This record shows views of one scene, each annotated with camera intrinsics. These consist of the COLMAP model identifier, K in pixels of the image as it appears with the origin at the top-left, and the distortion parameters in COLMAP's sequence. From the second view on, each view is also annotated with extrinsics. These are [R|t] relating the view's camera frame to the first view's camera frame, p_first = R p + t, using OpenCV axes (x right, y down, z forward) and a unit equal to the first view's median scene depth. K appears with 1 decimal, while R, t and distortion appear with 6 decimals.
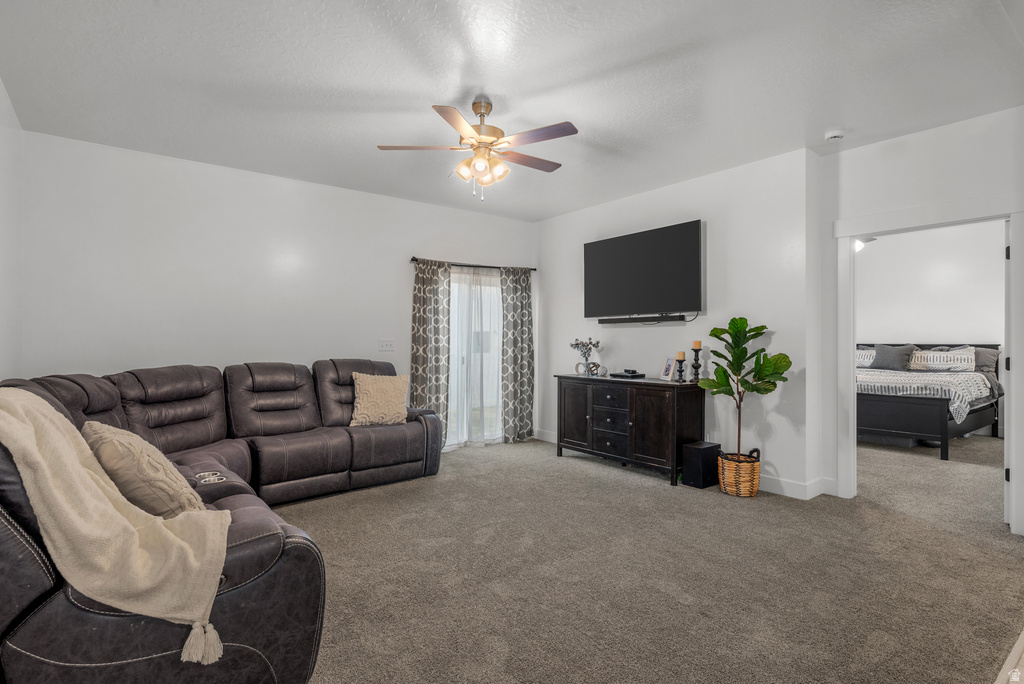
lens RADIAL K [[530.5, 0, 522.5], [0, 530.5, 339.7], [0, 0, 1]] dist [-0.001085, 0.000363]
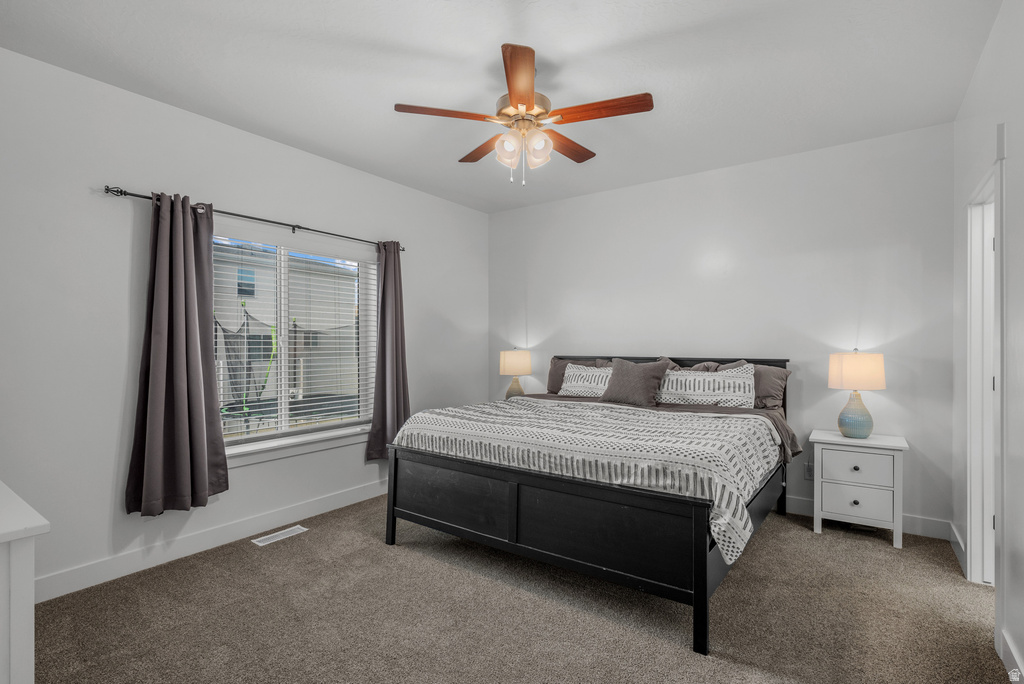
lens RADIAL K [[508.2, 0, 517.7], [0, 508.2, 343.7], [0, 0, 1]] dist [0.005433, 0.000908]
pose [[0.958683, 0.002594, 0.284464, 0.446835], [-0.004219, 0.999978, 0.005098, -0.011376], [-0.284444, -0.006088, 0.958673, 0.540664]]
